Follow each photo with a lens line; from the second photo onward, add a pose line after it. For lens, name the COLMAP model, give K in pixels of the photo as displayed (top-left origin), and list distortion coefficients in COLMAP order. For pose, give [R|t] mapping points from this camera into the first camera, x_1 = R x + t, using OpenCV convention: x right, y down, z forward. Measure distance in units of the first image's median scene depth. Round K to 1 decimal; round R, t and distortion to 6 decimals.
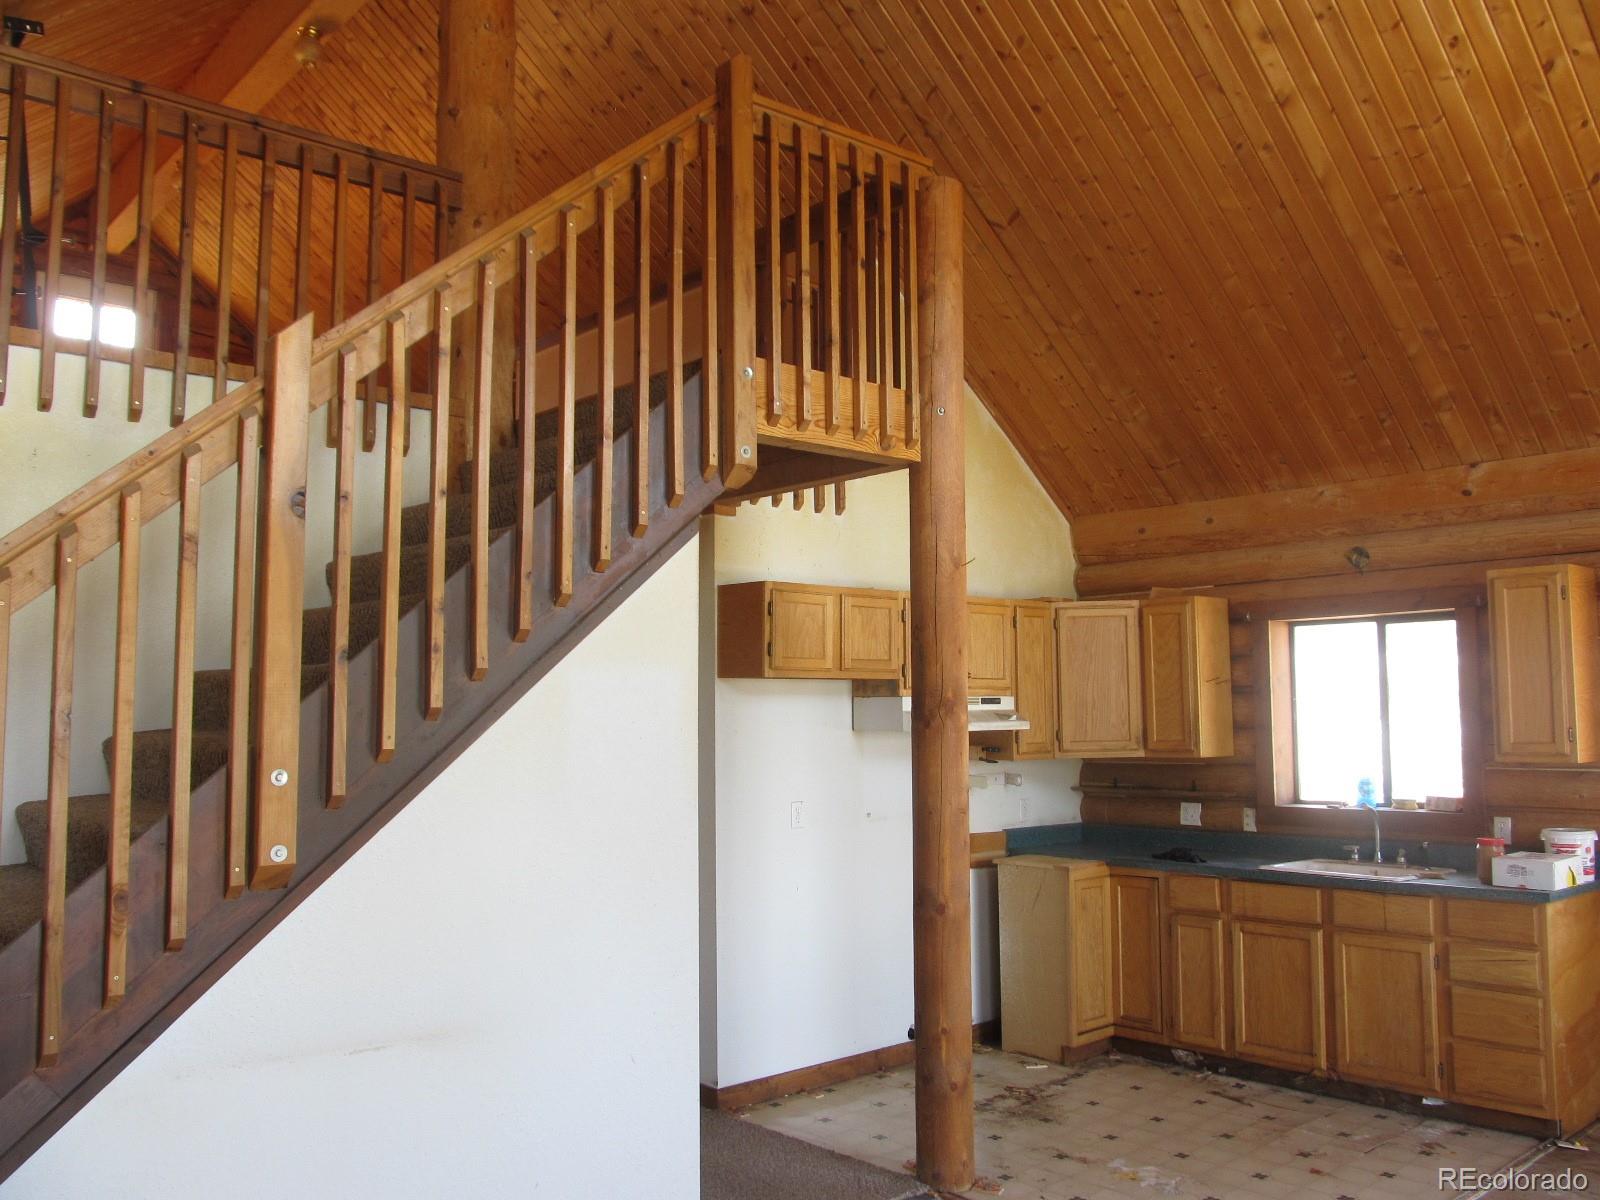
lens RADIAL K [[1316.7, 0, 743.6], [0, 1316.7, 600.9], [0, 0, 1]] dist [-0.069132, 0.031228]
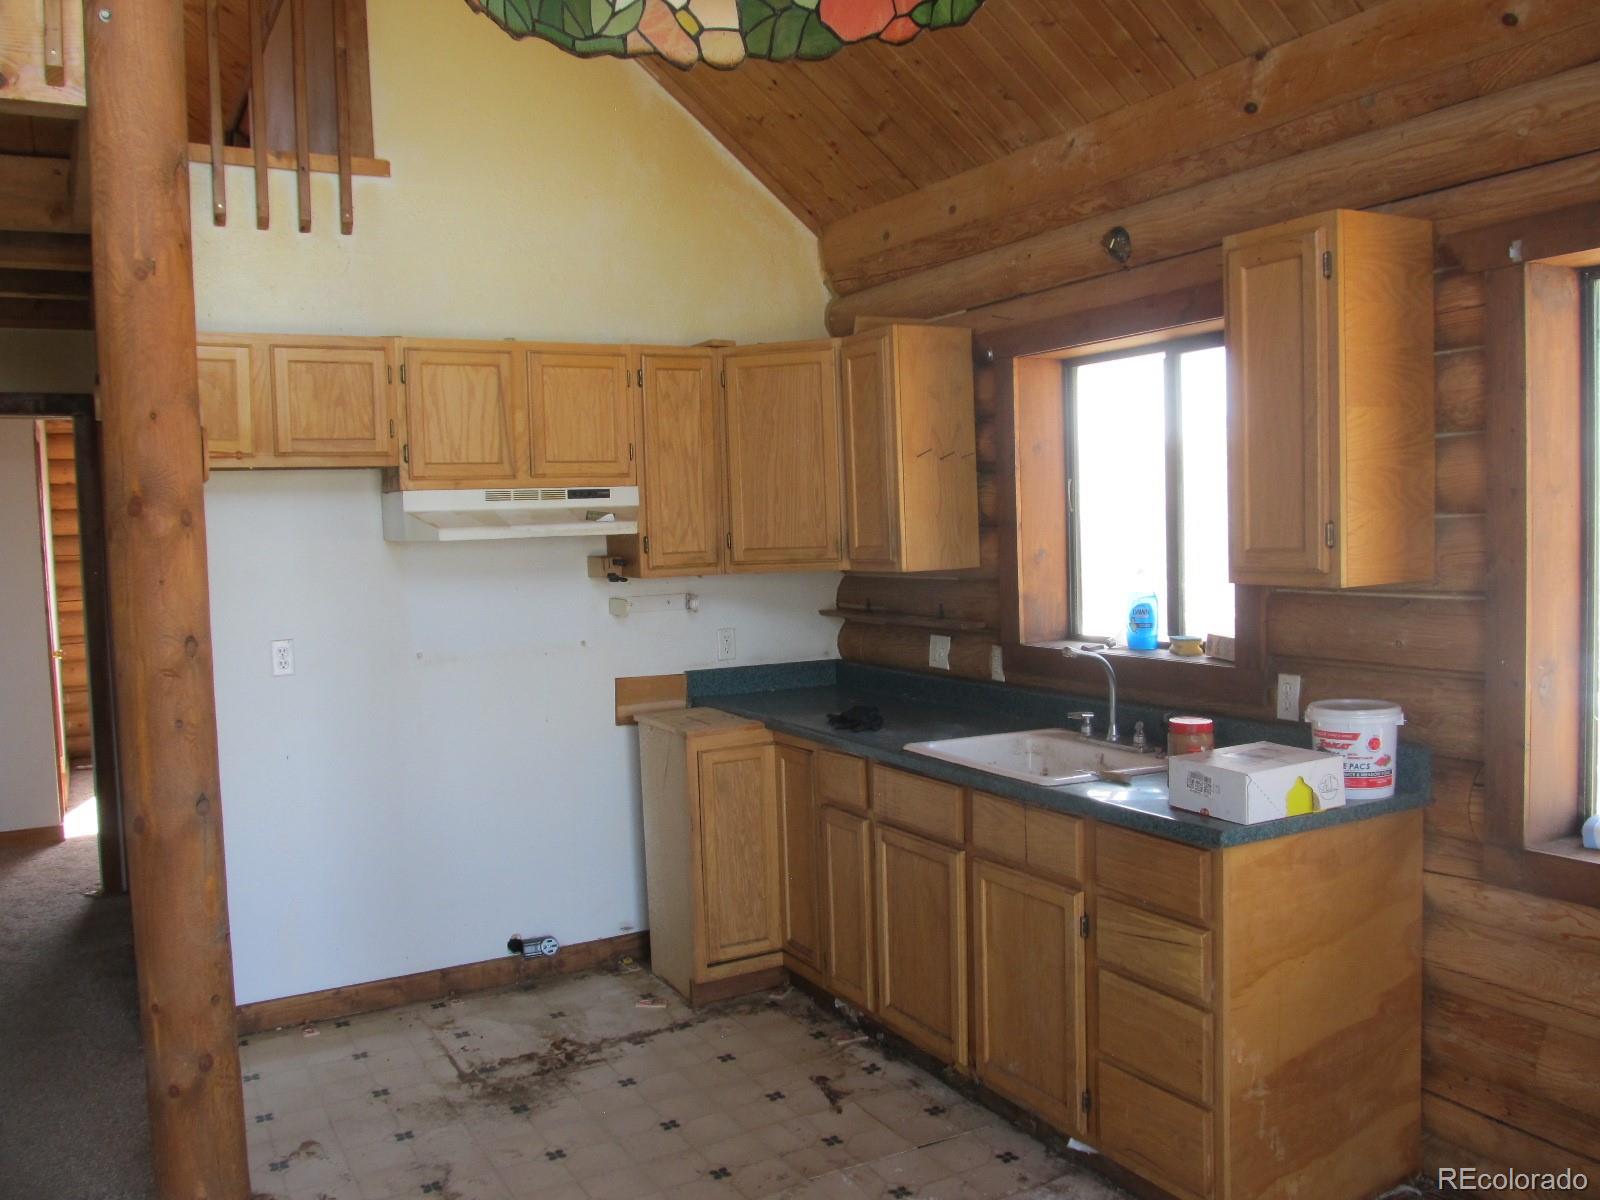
lens RADIAL K [[1316.7, 0, 742.9], [0, 1316.7, 596.1], [0, 0, 1]] dist [-0.069132, 0.031228]
pose [[0.977030, -0.009228, -0.212902, 0.416967], [0.040630, 0.988802, 0.143599, 0.033525], [0.209193, -0.148951, 0.966464, 0.339776]]
